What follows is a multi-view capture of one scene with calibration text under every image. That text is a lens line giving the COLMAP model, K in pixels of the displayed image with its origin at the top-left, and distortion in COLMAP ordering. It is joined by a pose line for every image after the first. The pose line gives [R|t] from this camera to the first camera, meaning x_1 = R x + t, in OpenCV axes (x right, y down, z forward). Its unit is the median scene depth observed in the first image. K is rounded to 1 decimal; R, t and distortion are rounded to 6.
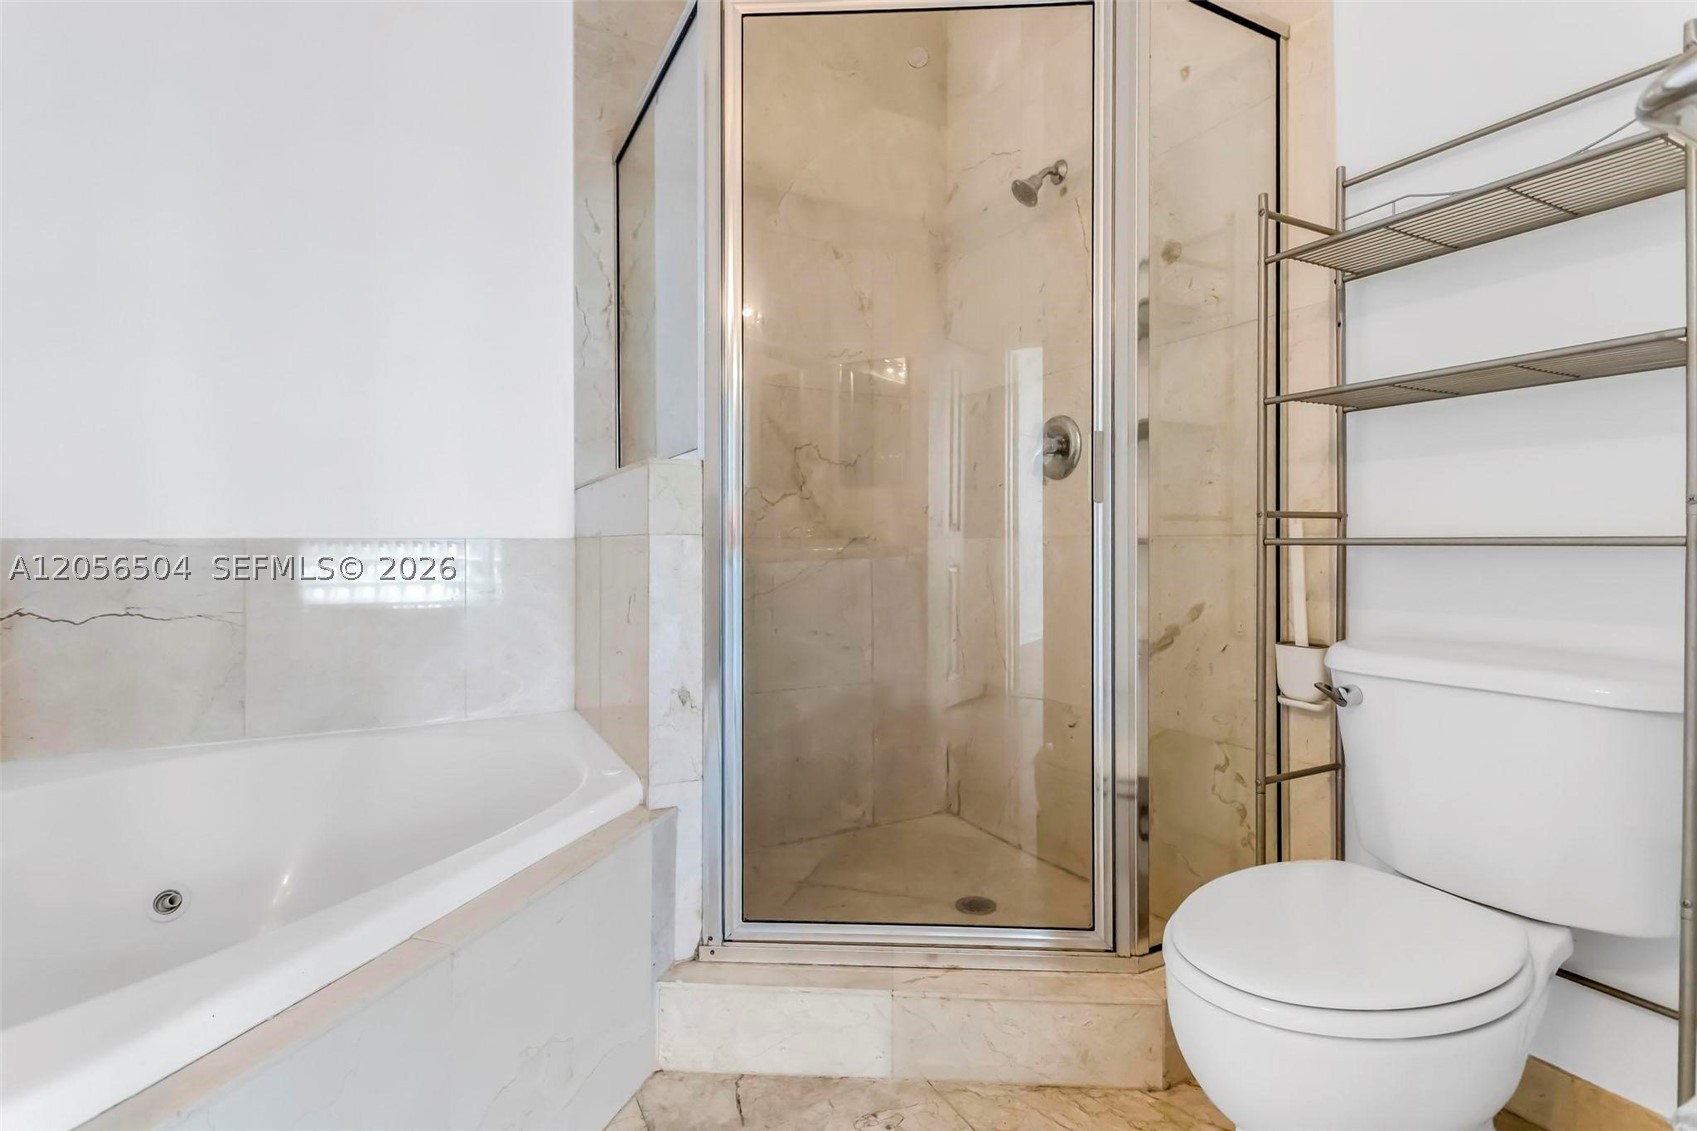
lens RADIAL K [[813.9, 0, 842.9], [0, 813.9, 547.1], [0, 0, 1]] dist [0.011582, -0.008967]
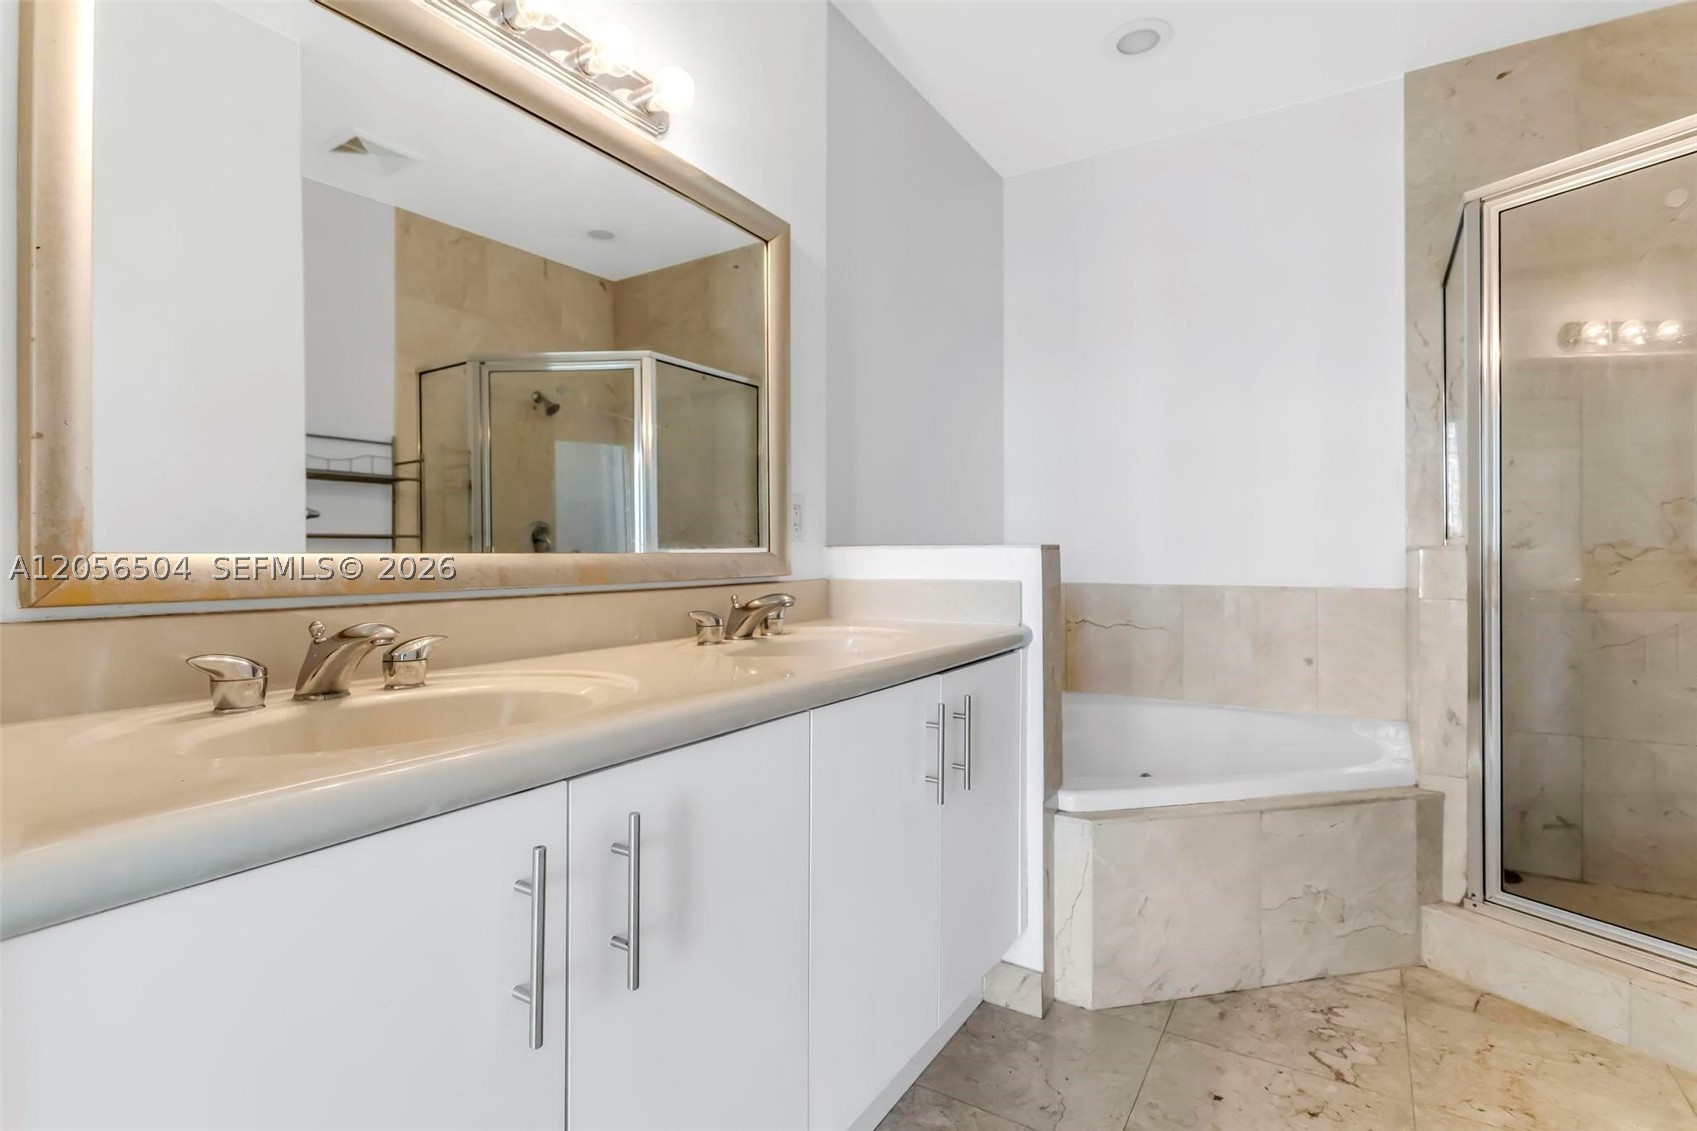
lens RADIAL K [[813.9, 0, 854.1], [0, 813.9, 560.5], [0, 0, 1]] dist [0.011582, -0.008967]
pose [[0.510912, 0.000226, -0.859633, 0.486014], [0.004100, 0.999988, 0.002700, -0.089943], [0.859623, -0.004904, 0.510905, -0.593430]]
